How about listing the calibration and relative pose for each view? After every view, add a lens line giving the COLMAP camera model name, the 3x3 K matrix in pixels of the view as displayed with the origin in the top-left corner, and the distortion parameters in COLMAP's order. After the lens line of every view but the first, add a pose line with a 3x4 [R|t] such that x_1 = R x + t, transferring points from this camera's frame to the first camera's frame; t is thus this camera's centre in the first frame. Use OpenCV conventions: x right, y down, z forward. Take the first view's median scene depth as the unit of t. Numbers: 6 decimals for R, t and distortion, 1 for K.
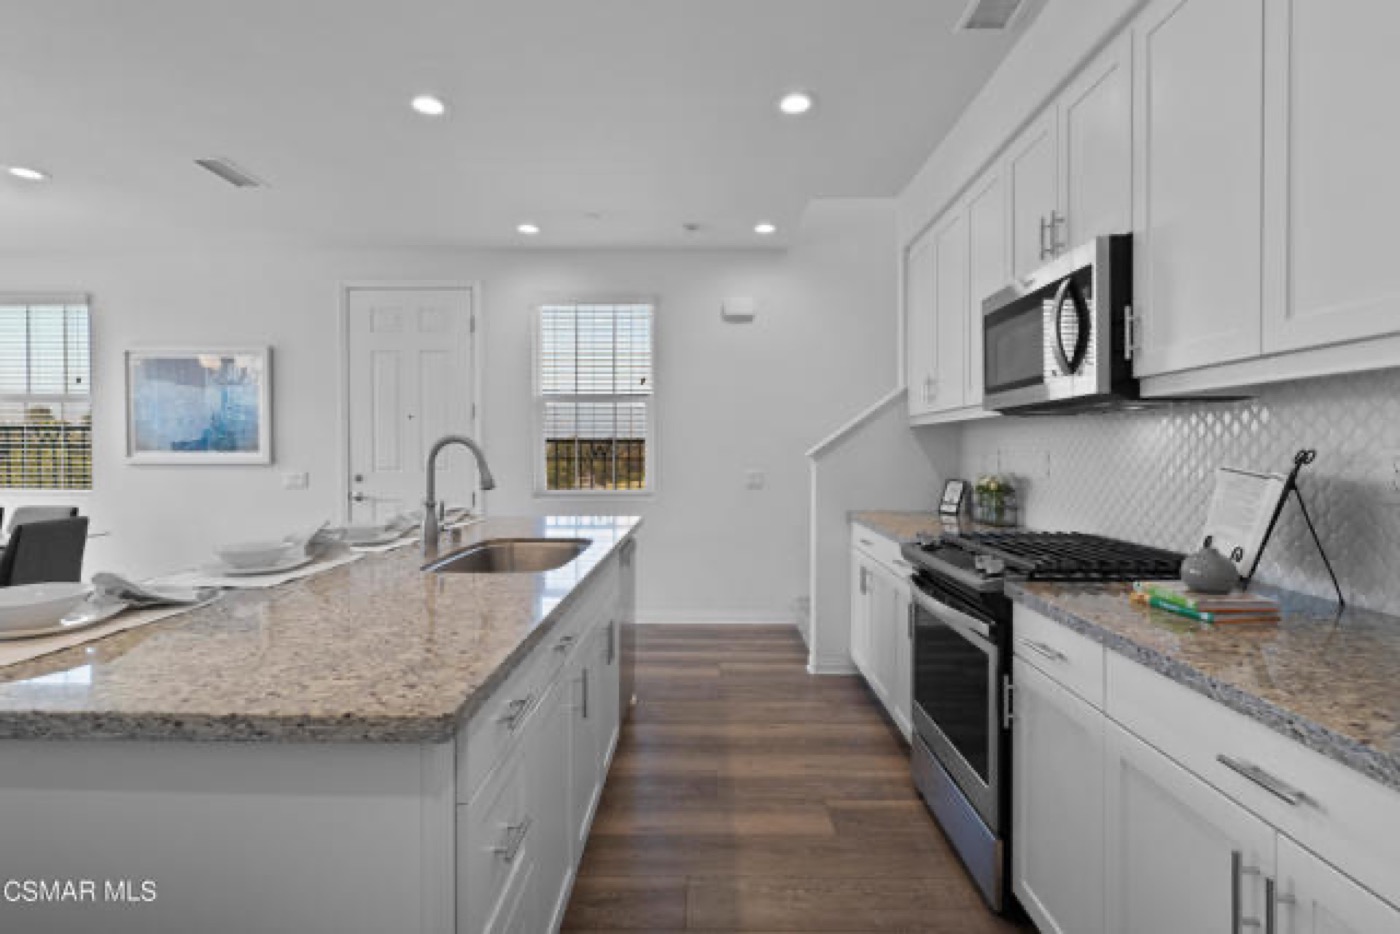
lens RADIAL K [[689.4, 0, 734.6], [0, 689.4, 468.0], [0, 0, 1]] dist [-0.002161, 0.000055]
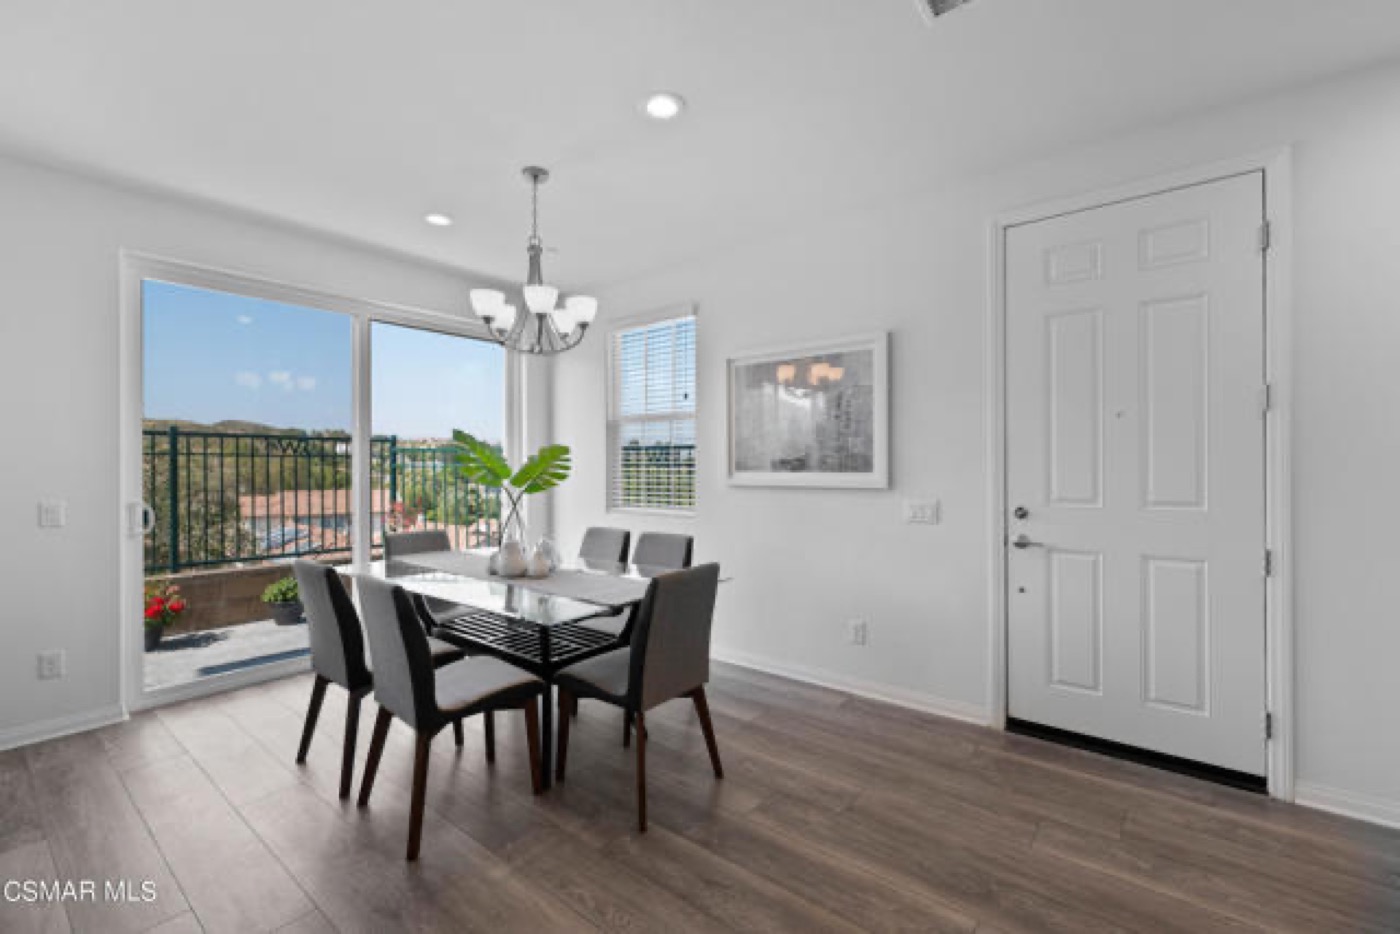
lens RADIAL K [[602.3, 0, 687.3], [0, 602.3, 466.9], [0, 0, 1]] dist [0.000358, 0.000433]
pose [[0.771044, -0.002033, -0.636778, -0.432863], [-0.012595, 0.999751, -0.018442, -0.015053], [0.636657, 0.022239, 0.770827, 0.369886]]
